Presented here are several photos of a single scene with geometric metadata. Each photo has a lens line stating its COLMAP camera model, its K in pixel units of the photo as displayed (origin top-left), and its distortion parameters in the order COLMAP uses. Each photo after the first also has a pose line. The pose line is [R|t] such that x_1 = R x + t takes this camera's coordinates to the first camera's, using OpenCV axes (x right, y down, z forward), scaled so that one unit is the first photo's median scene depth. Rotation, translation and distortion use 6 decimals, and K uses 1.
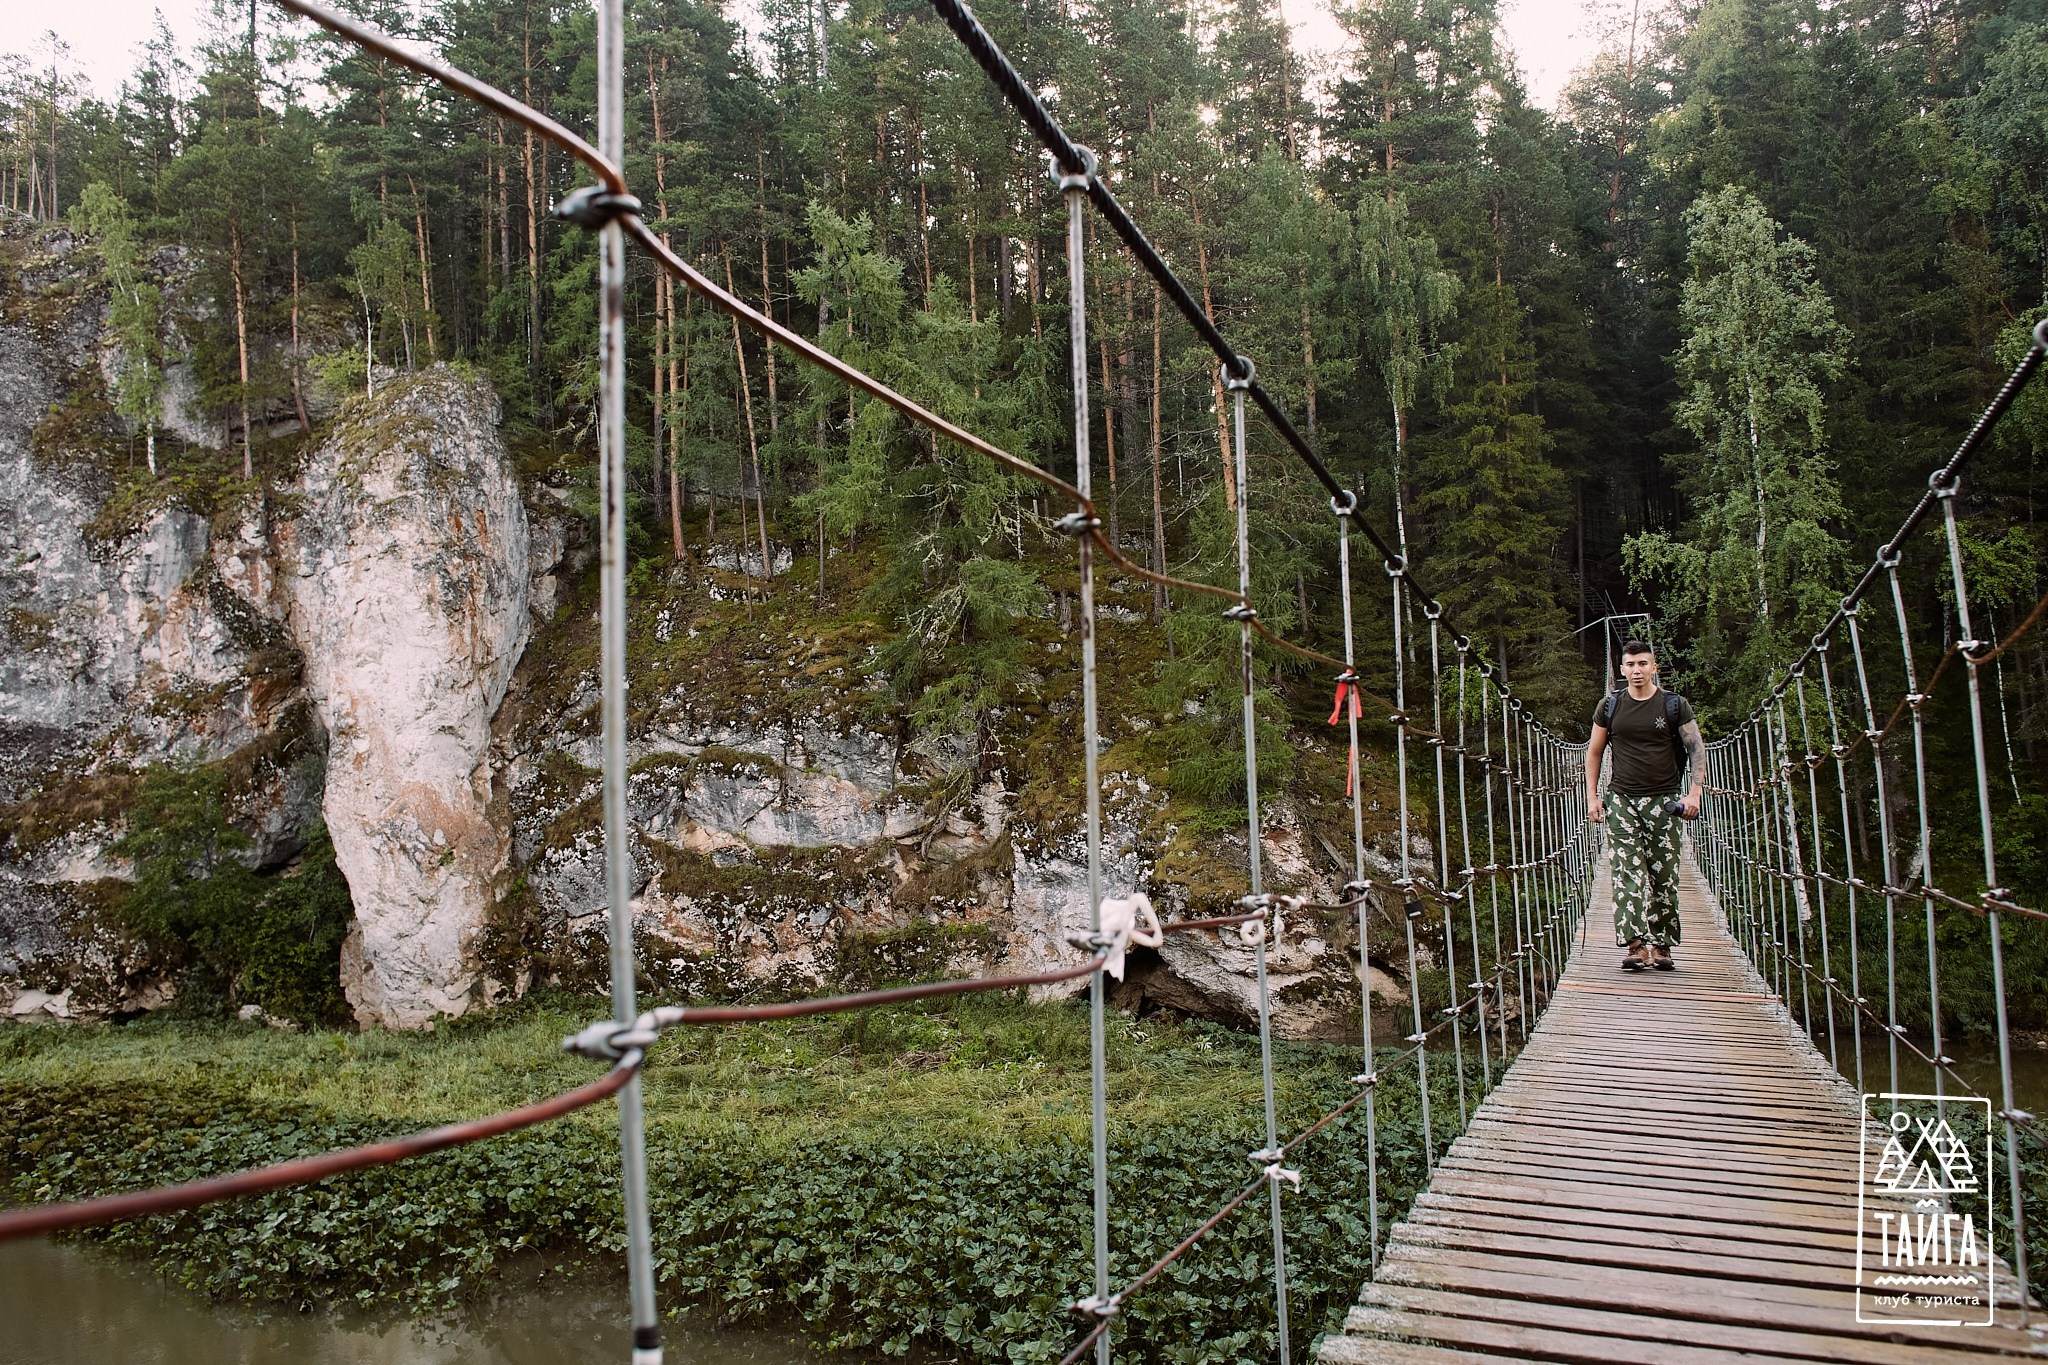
lens RADIAL K [[1524.3, 0, 1034.4], [0, 1524.3, 694.7], [0, 0, 1]] dist [-0.074058, 0.077185]
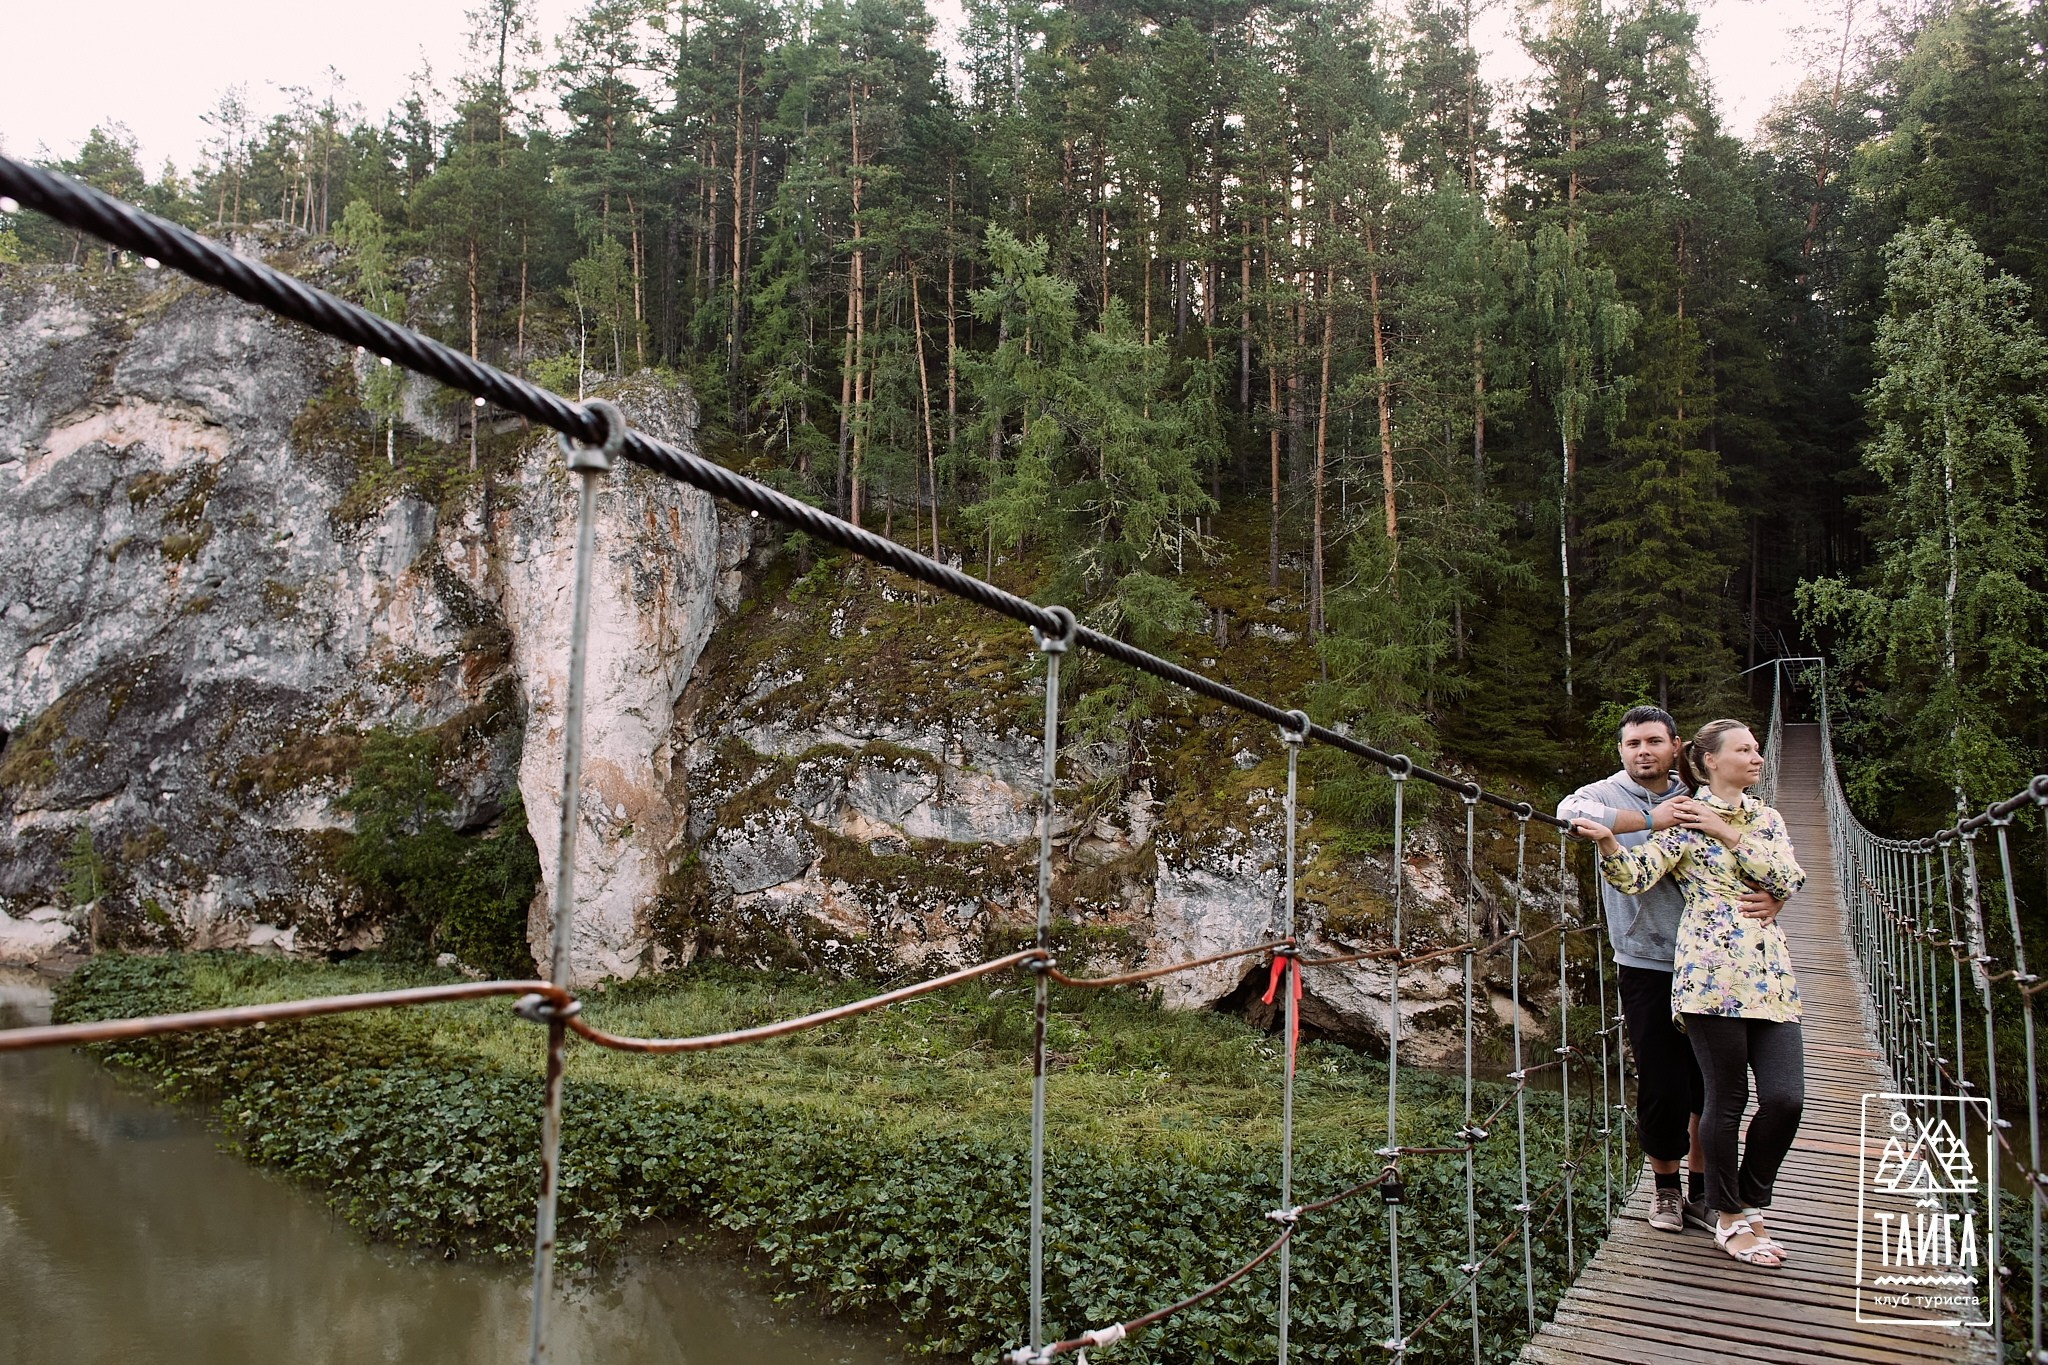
lens RADIAL K [[1457.9, 0, 1005.4], [0, 1457.9, 697.9], [0, 0, 1]] dist [-0.068966, 0.065286]
pose [[0.989969, 0.052193, -0.131288, 0.007732], [-0.052008, 0.998635, 0.004839, -0.005162], [0.131362, 0.002037, 0.991332, 0.012103]]
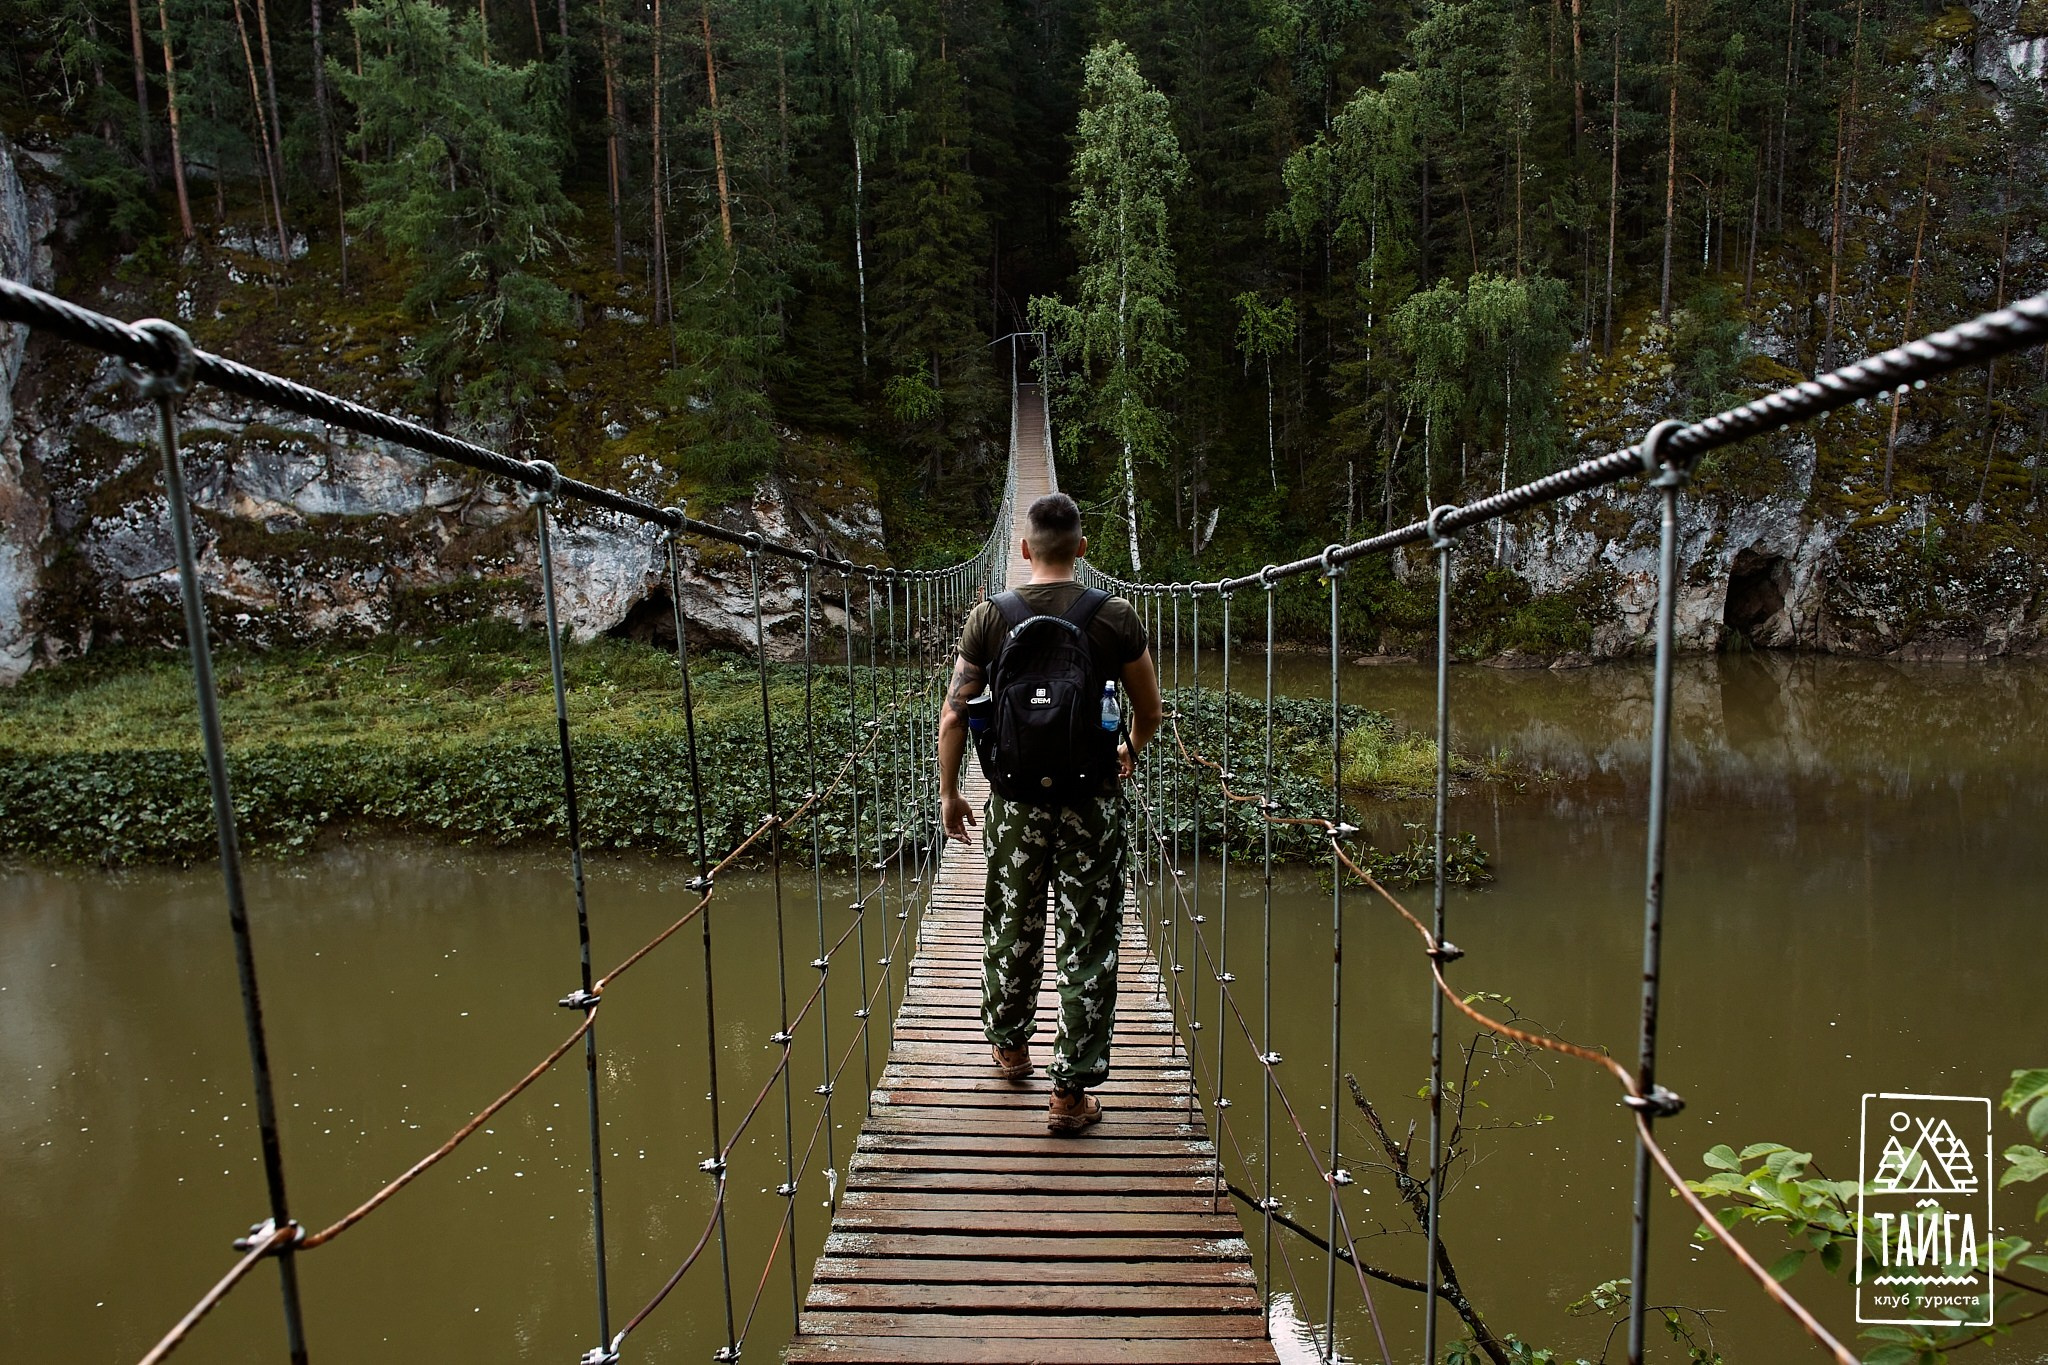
lens RADIAL K [[1457.9, 0, 1006.2], [0, 1457.9, 679.8], [0, 0, 1]] dist [-0.068966, 0.065286]
pose [[0.934063, -0.041330, 0.354708, -0.081650], [-0.042556, 0.973319, 0.225474, -0.045718], [-0.354563, -0.225702, 0.907383, -0.196355]]
